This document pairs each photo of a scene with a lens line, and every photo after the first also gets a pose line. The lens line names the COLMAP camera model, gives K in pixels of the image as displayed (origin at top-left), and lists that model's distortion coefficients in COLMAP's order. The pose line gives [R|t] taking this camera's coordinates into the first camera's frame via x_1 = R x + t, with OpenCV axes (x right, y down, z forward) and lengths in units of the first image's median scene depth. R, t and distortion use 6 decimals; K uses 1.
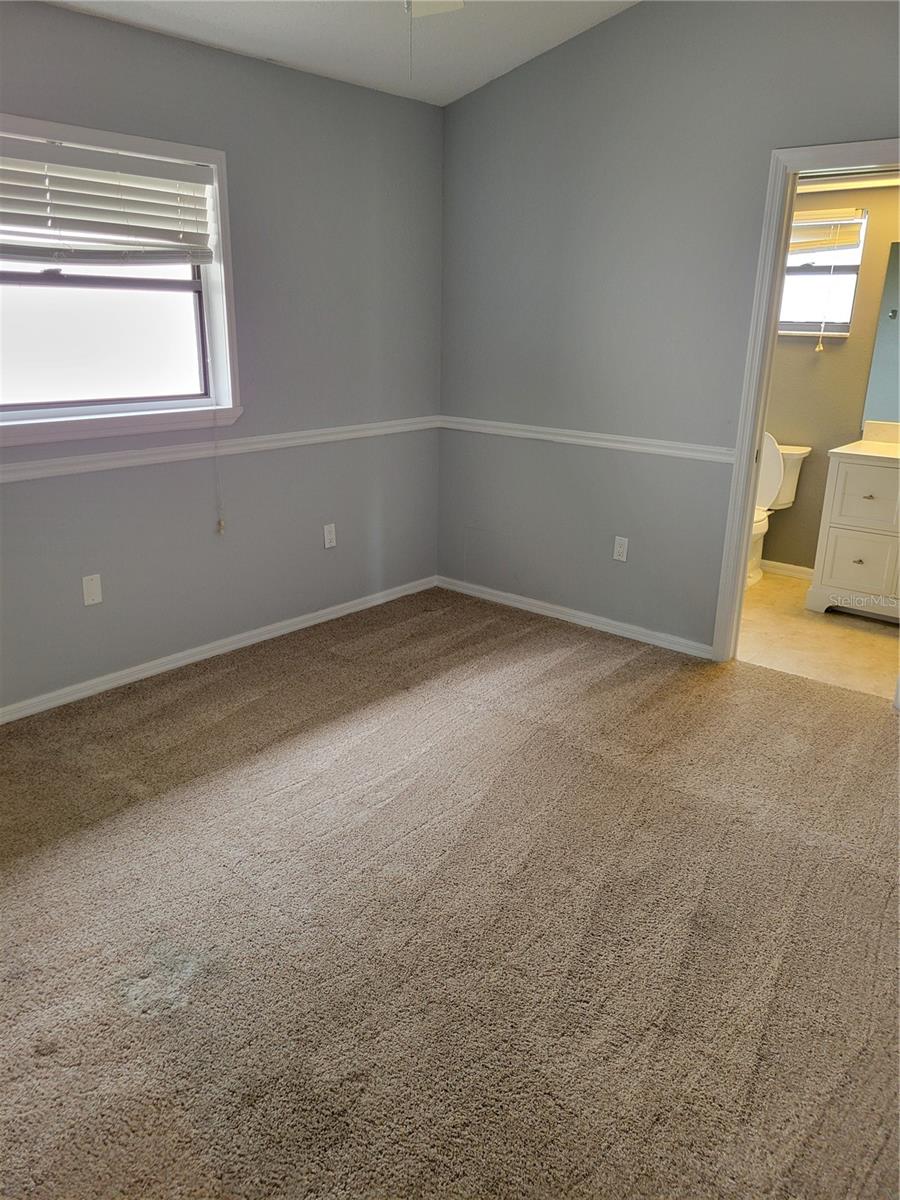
lens RADIAL K [[904.3, 0, 441.2], [0, 904.3, 603.4], [0, 0, 1]] dist [0.045056, -0.009012]
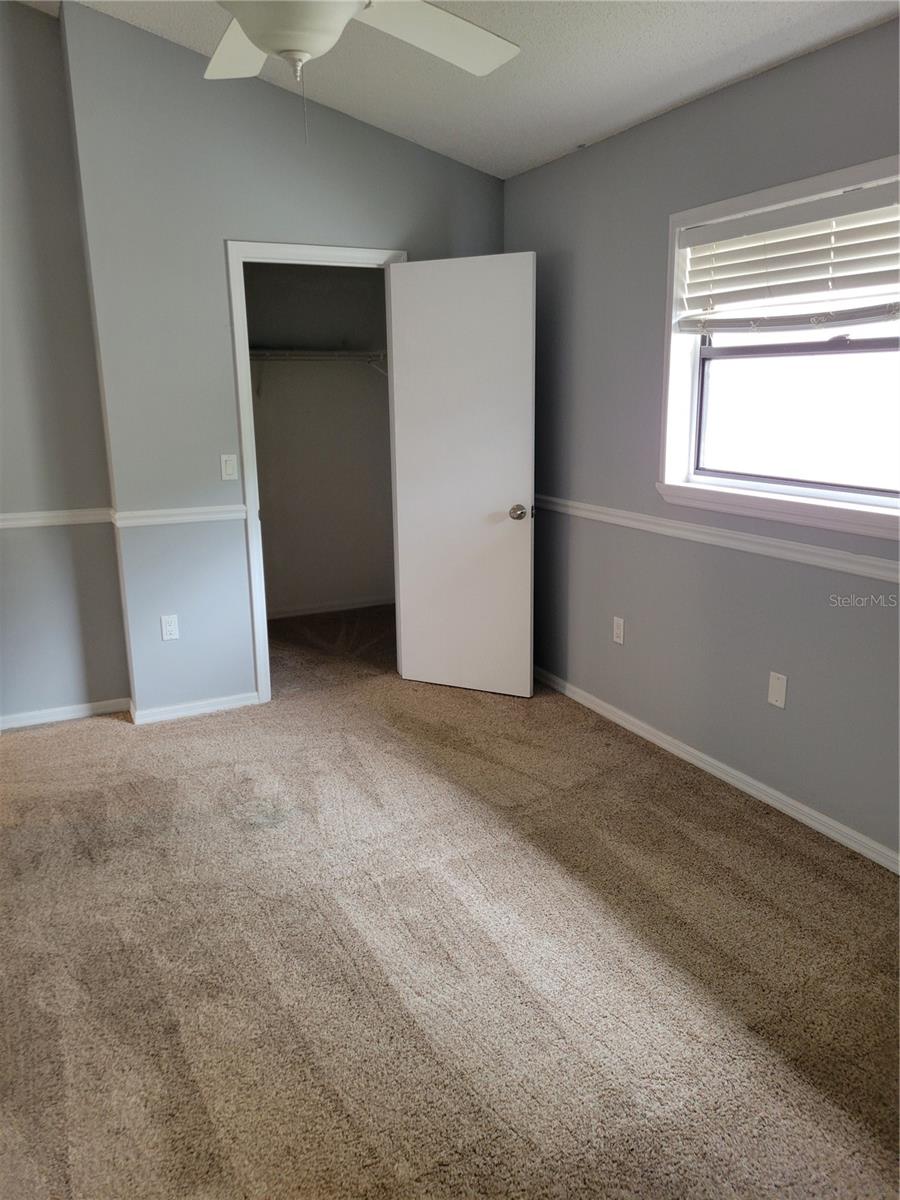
lens RADIAL K [[904.3, 0, 441.2], [0, 904.3, 603.4], [0, 0, 1]] dist [0.045056, -0.009012]
pose [[-0.392222, 0.206262, -0.896447, 0.575110], [-0.281683, 0.900789, 0.330505, -0.321746], [0.875680, 0.382146, -0.295209, 1.043802]]
